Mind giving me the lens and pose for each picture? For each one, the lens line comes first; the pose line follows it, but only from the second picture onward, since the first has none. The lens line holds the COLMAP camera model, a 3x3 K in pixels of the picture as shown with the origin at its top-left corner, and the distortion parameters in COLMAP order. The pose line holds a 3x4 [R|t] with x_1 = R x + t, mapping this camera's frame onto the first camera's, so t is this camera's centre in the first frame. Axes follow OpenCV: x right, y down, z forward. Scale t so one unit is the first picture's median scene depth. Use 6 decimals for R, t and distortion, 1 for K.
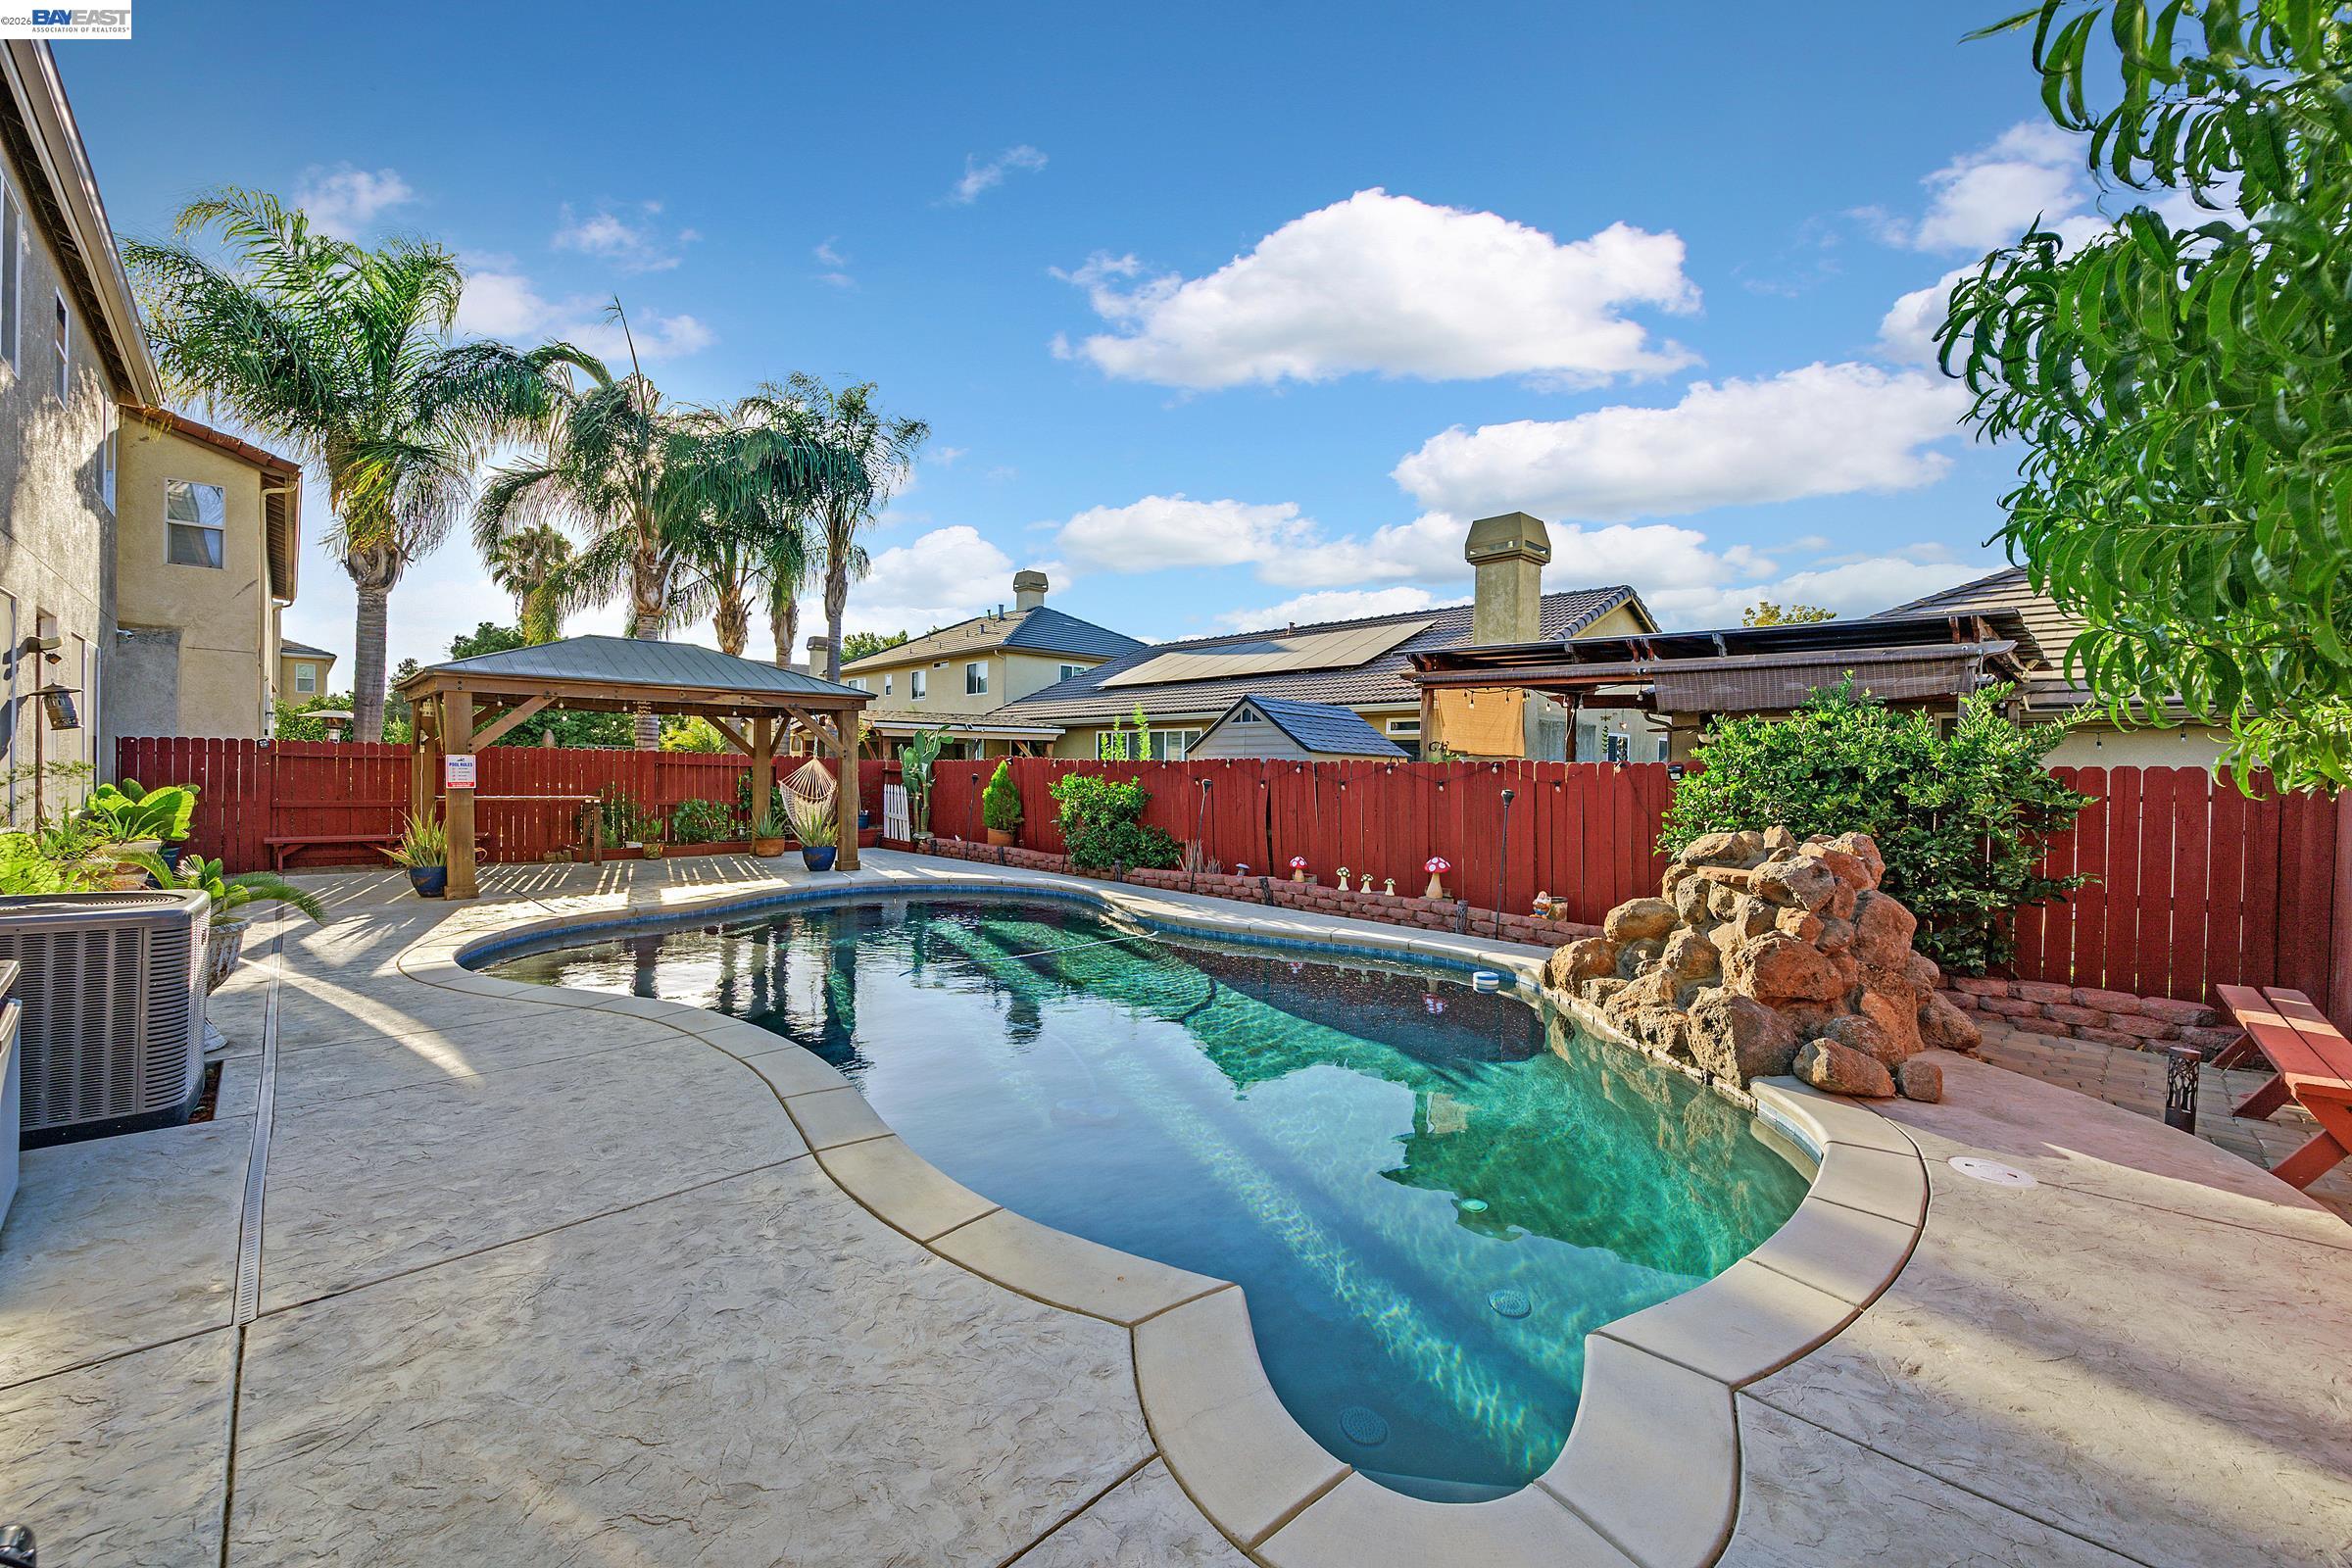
lens RADIAL K [[946.6, 0, 1175.2], [0, 946.6, 775.0], [0, 0, 1]] dist [-0.007647, 0.000362]
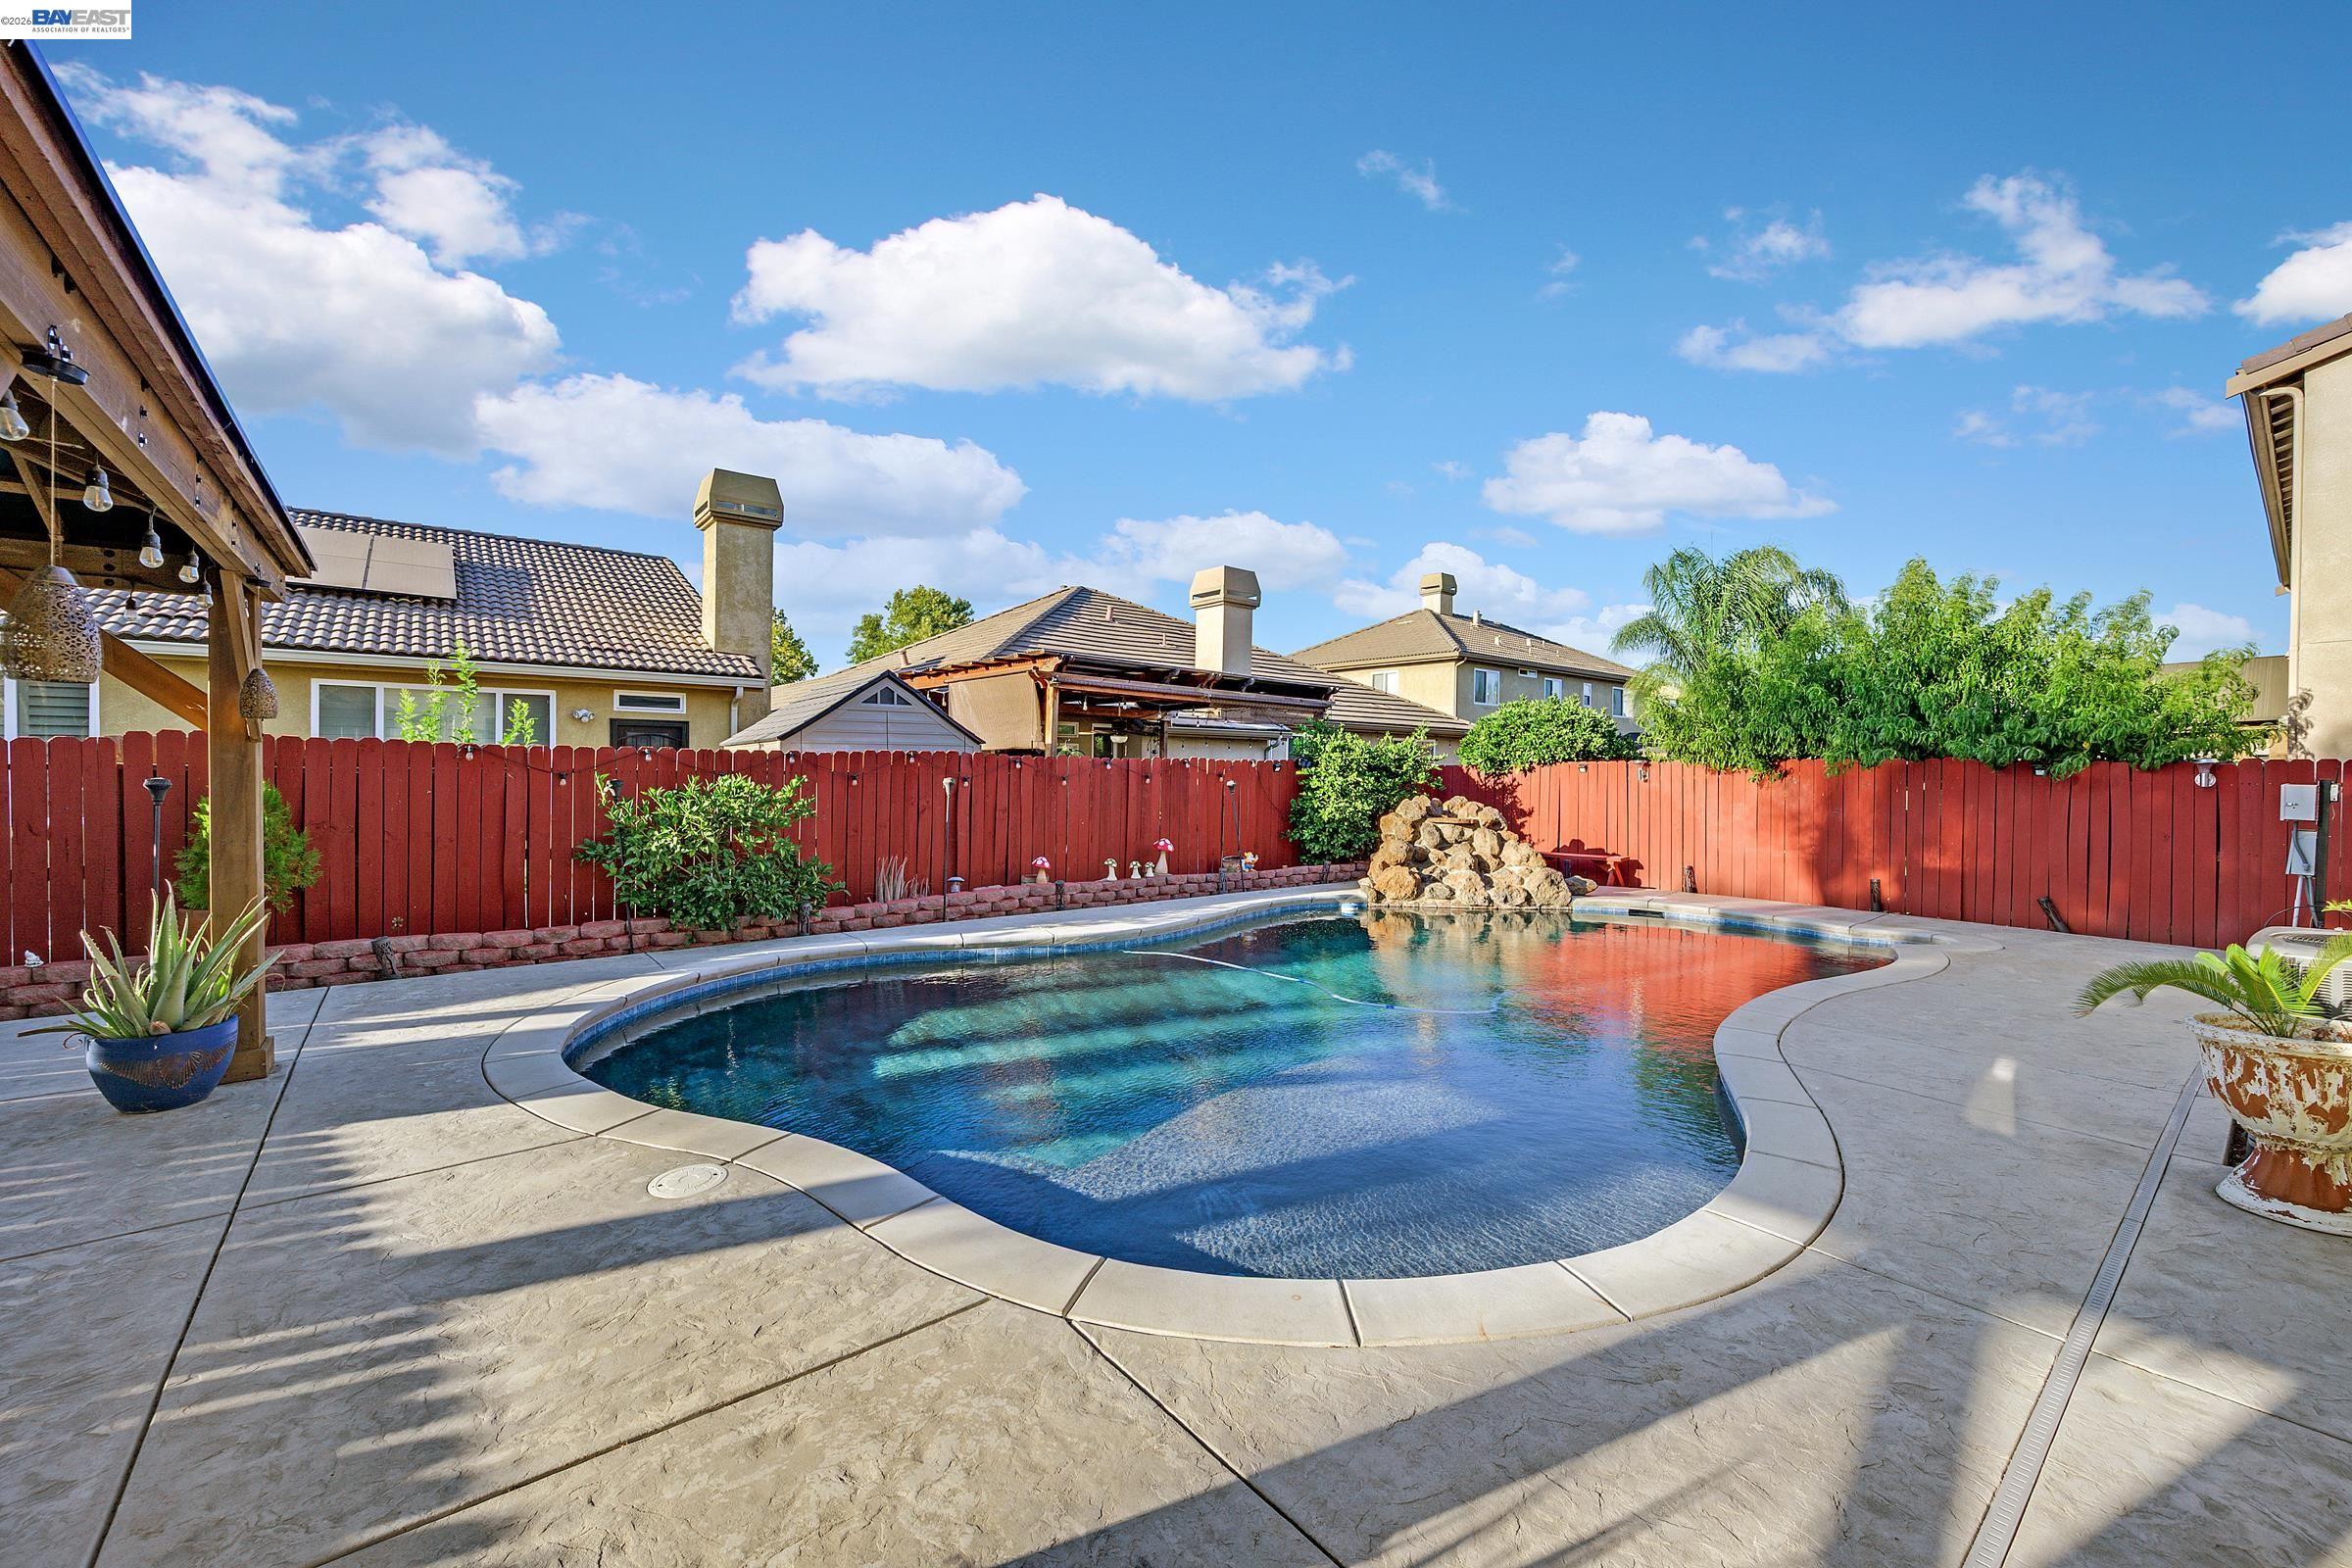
lens RADIAL K [[946.6, 0, 1177.5], [0, 946.6, 779.7], [0, 0, 1]] dist [-0.007647, 0.000362]
pose [[0.071389, -0.027704, 0.997064, -0.736182], [-0.006311, 0.999582, 0.028226, -0.017077], [-0.997429, -0.008307, 0.071184, 0.728571]]
